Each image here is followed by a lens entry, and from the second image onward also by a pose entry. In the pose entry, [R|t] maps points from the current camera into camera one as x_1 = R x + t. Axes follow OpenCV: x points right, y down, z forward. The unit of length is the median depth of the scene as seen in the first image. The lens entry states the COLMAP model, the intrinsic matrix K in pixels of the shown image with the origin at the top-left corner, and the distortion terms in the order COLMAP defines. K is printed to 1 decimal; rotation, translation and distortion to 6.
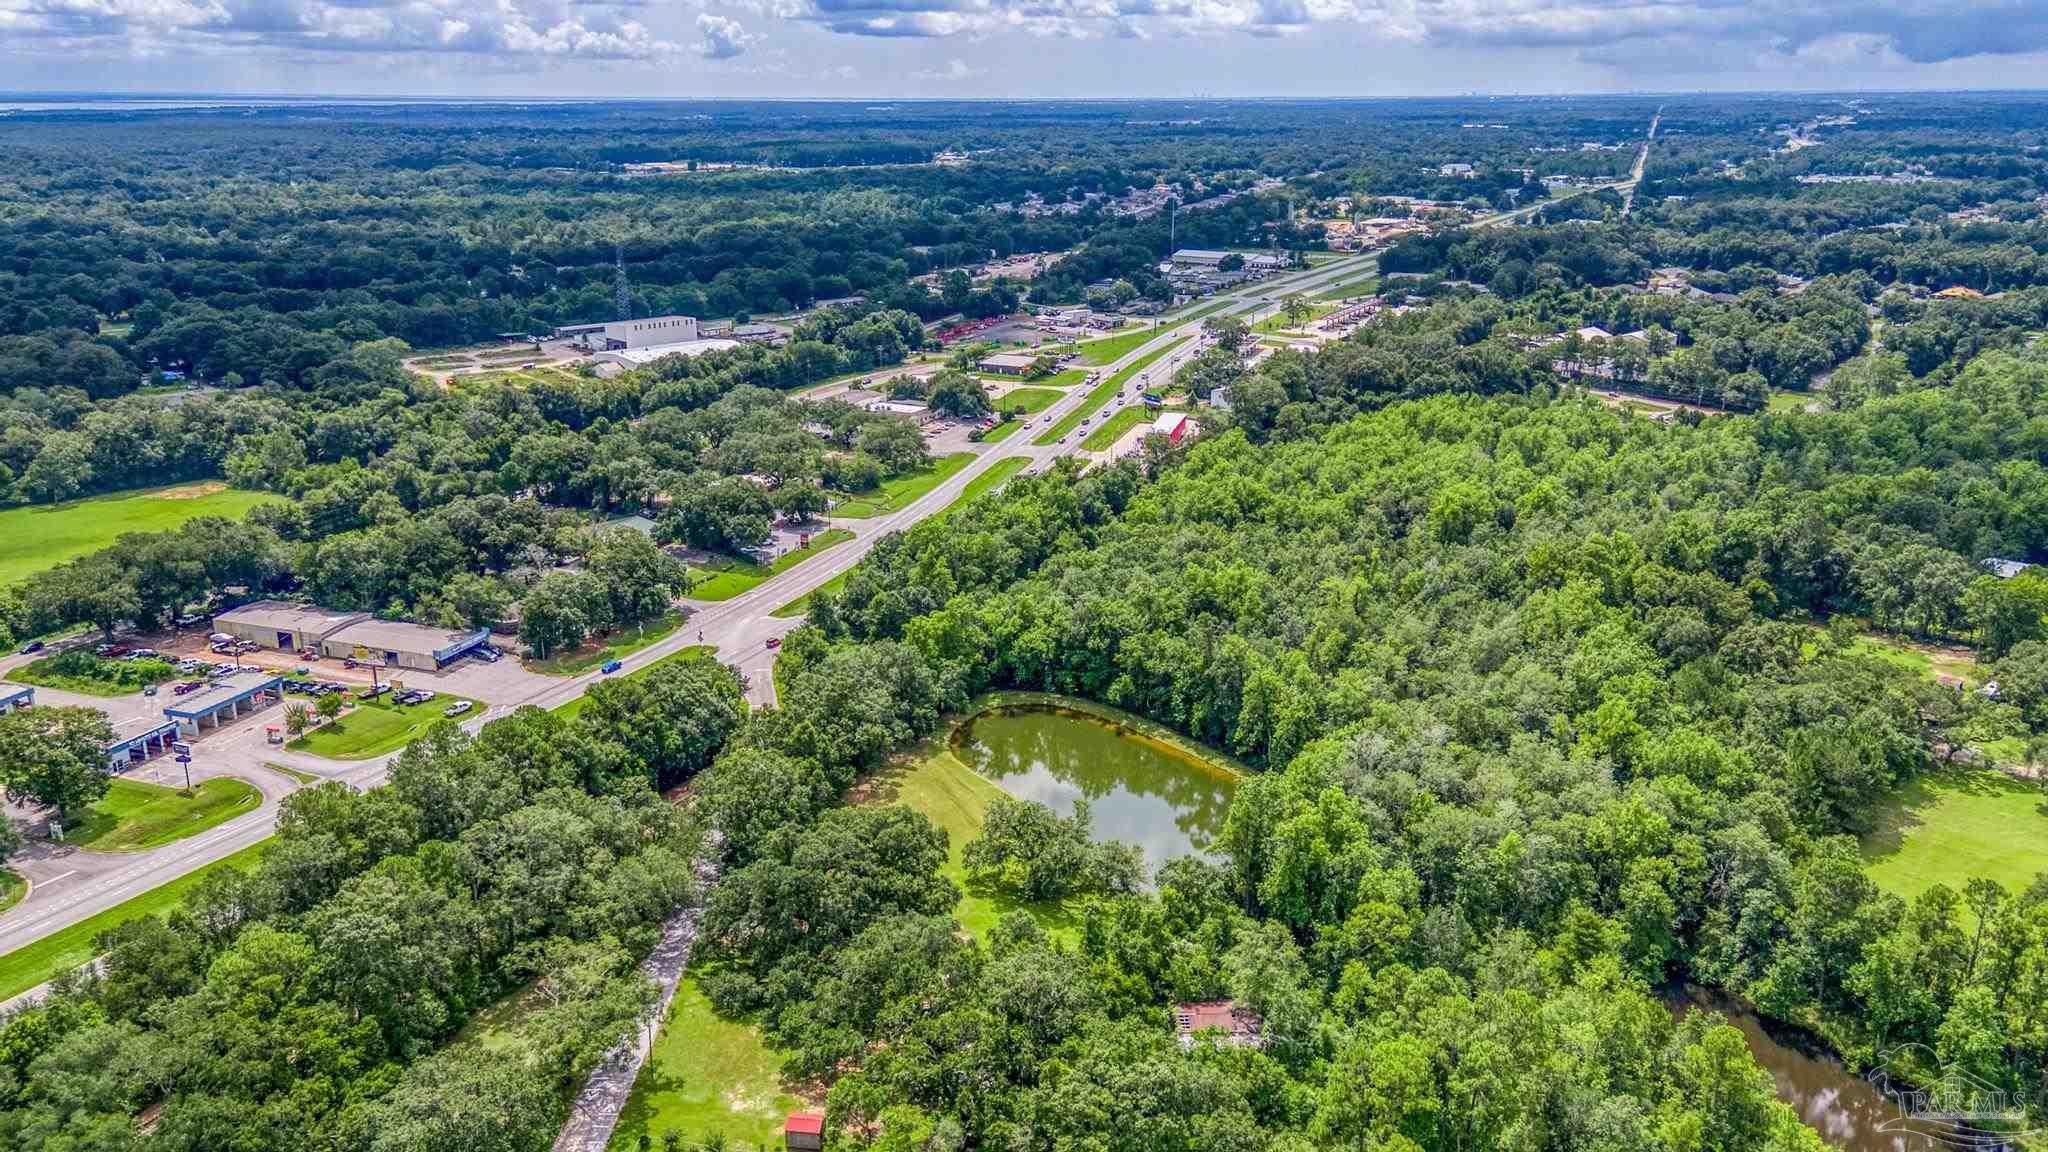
lens RADIAL K [[1546.0, 0, 1026.0], [0, 1546.0, 613.8], [0, 0, 1]] dist [0.167738, -0.174991]
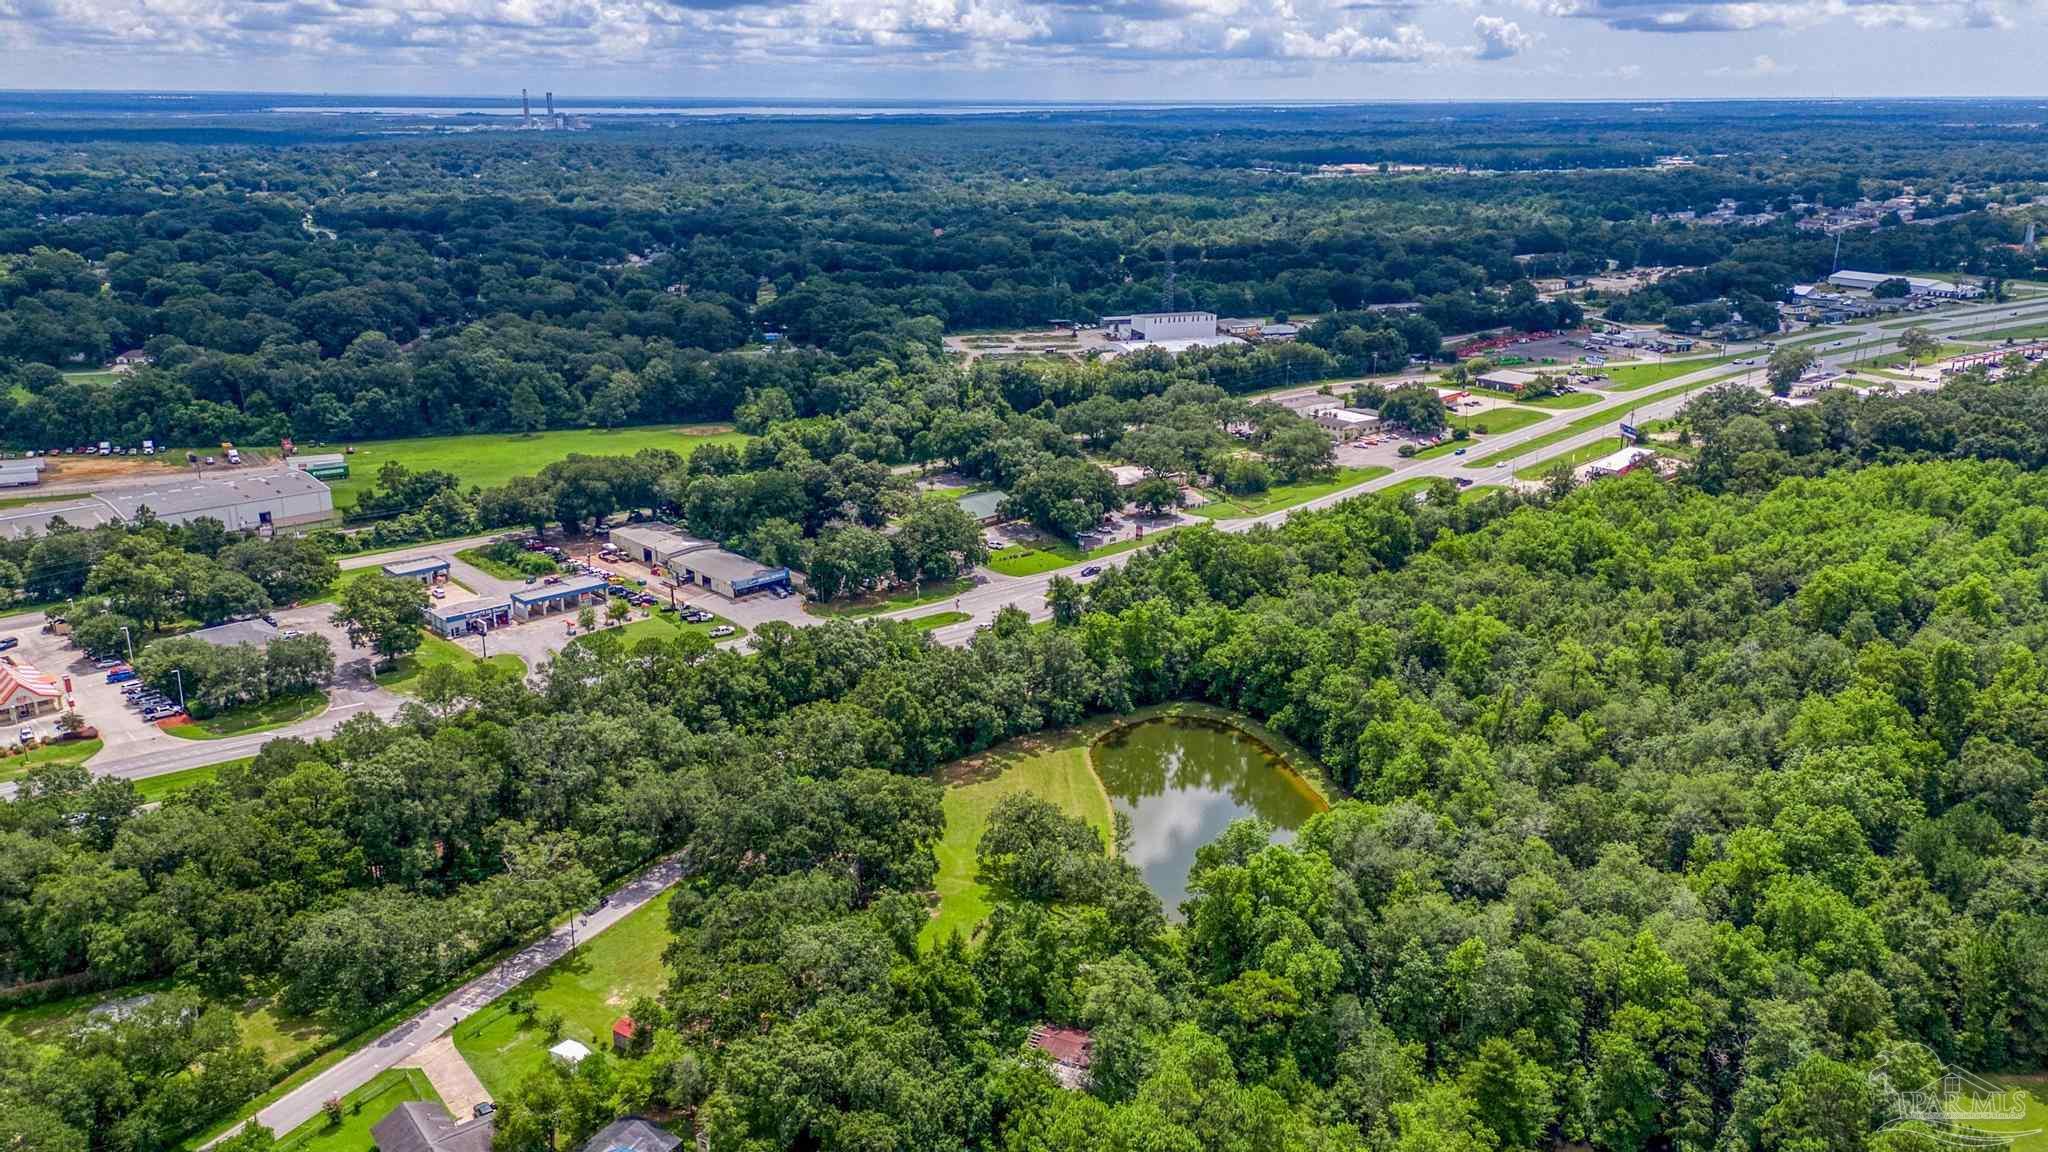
lens RADIAL K [[1531.1, 0, 991.6], [0, 1531.1, 603.9], [0, 0, 1]] dist [0.159217, -0.168565]
pose [[0.897396, 0.147805, -0.415734, 0.240480], [-0.149488, 0.988347, 0.028702, -0.018440], [0.415132, 0.036391, 0.909033, 0.053177]]
